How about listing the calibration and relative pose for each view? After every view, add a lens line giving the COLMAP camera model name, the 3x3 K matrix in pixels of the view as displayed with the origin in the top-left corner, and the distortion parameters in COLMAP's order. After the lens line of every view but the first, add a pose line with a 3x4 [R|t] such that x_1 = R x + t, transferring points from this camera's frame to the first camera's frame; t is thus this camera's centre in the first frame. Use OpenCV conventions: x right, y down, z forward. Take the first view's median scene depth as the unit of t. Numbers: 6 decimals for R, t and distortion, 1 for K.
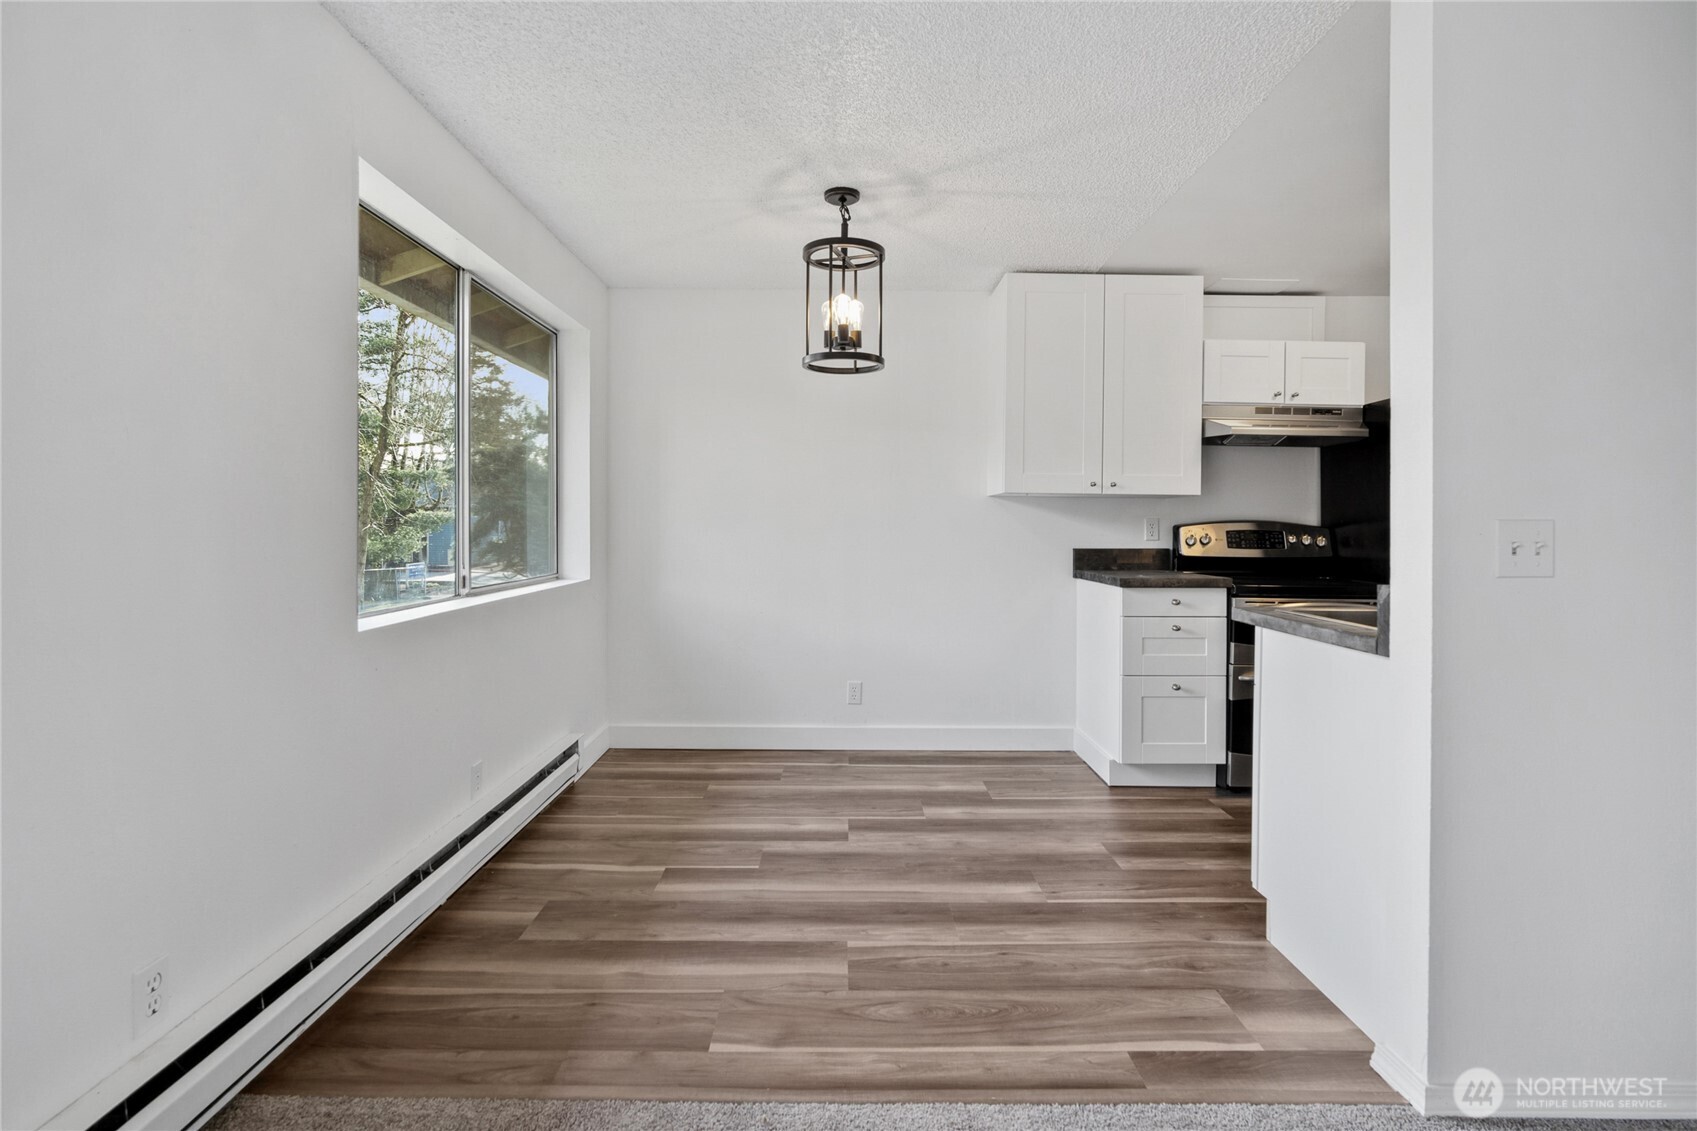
lens RADIAL K [[784.8, 0, 850.1], [0, 784.8, 534.9], [0, 0, 1]] dist [0.000327, 0.000103]
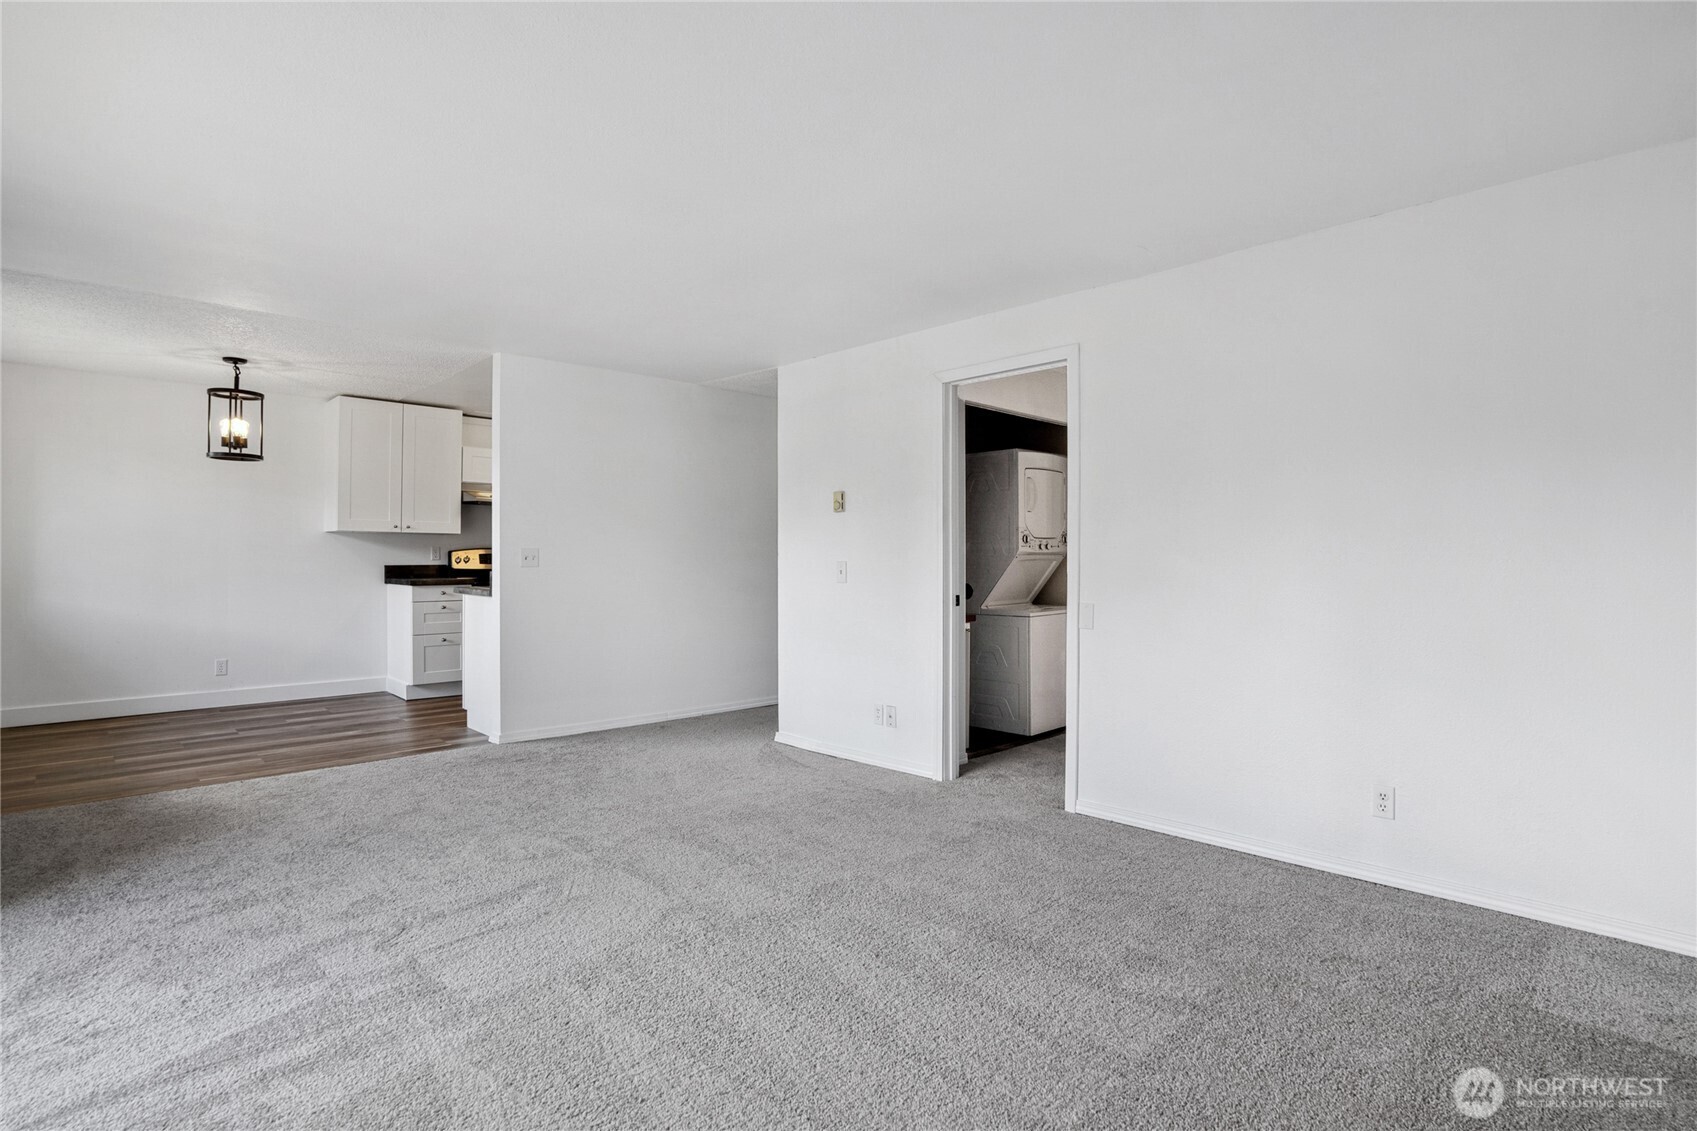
lens RADIAL K [[850.7, 0, 848.5], [0, 850.7, 565.5], [0, 0, 1]] dist [-0.031287, 0.000695]
pose [[0.726876, -0.008435, 0.686717, -0.242399], [0.005868, 0.999964, 0.006071, 0.015004], [-0.686744, -0.000383, 0.726900, -1.048236]]
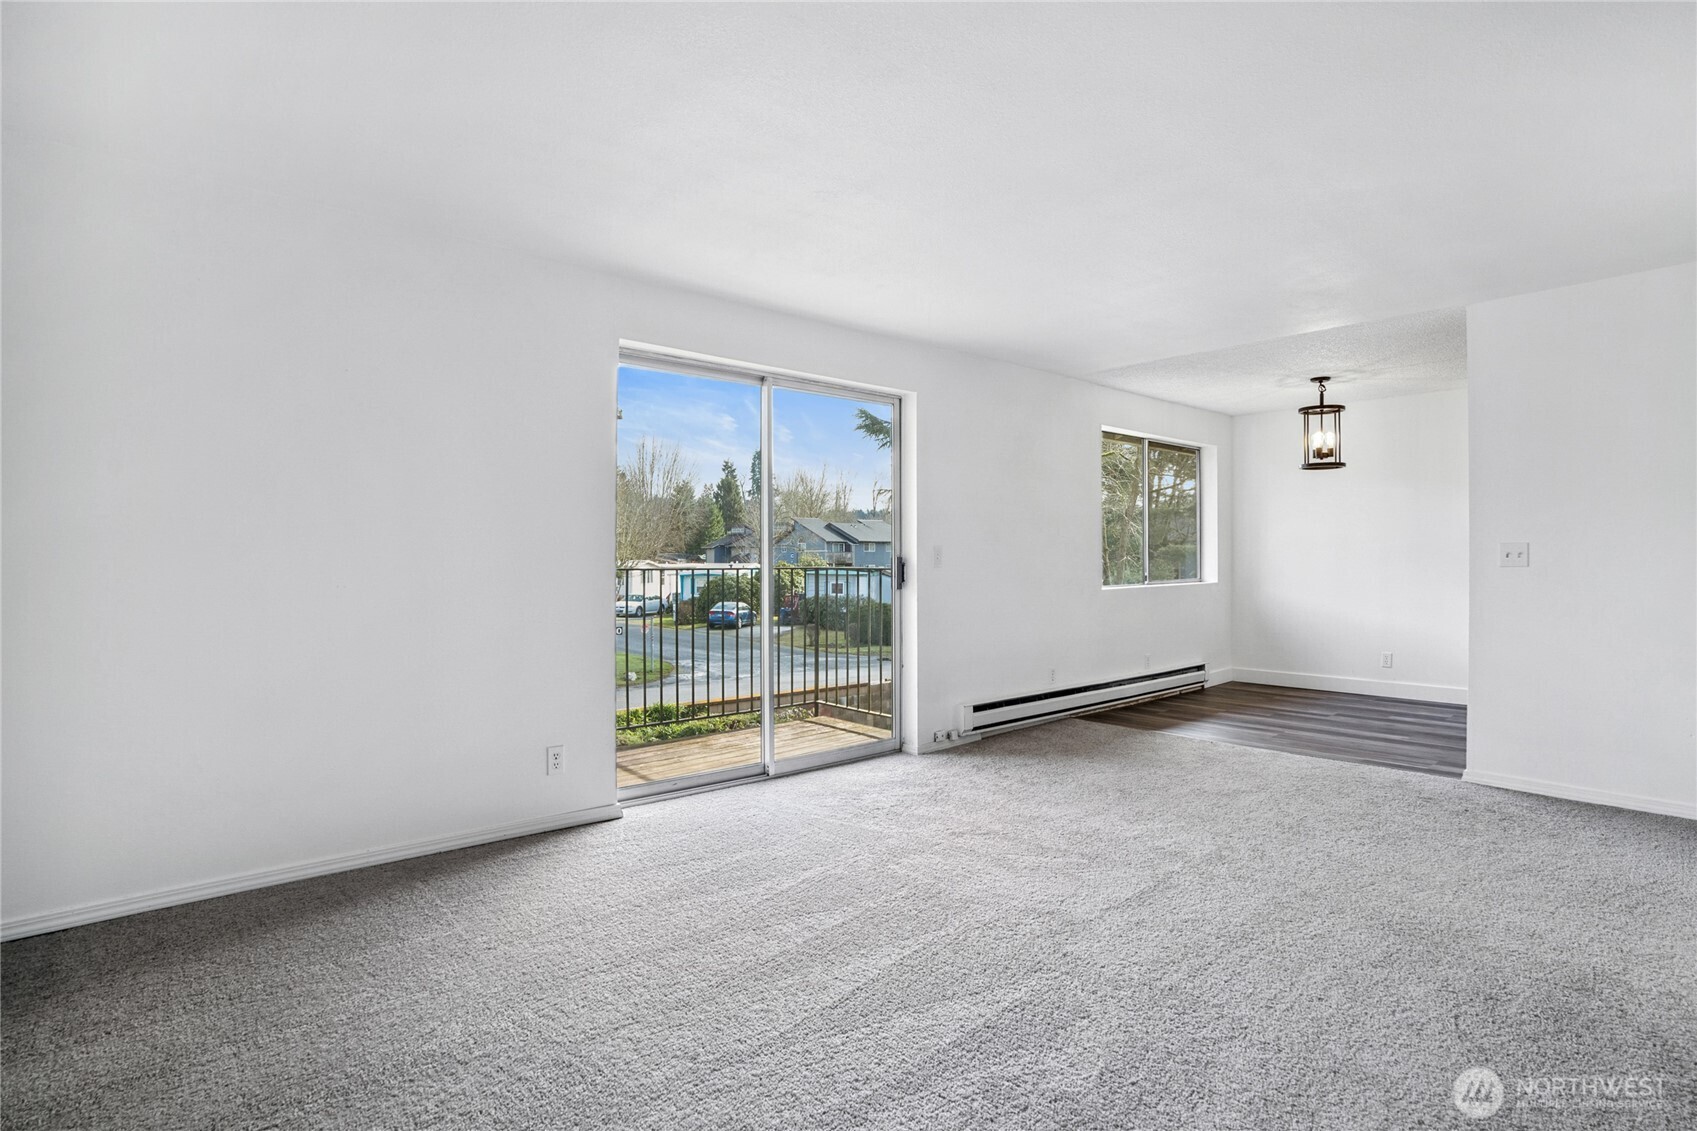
lens RADIAL K [[850.7, 0, 848.5], [0, 850.7, 565.5], [0, 0, 1]] dist [-0.031287, 0.000695]
pose [[0.644653, -0.002302, -0.764471, 0.674550], [-0.000884, 0.999993, -0.003757, 0.028197], [0.764474, 0.003098, 0.644647, -1.002925]]
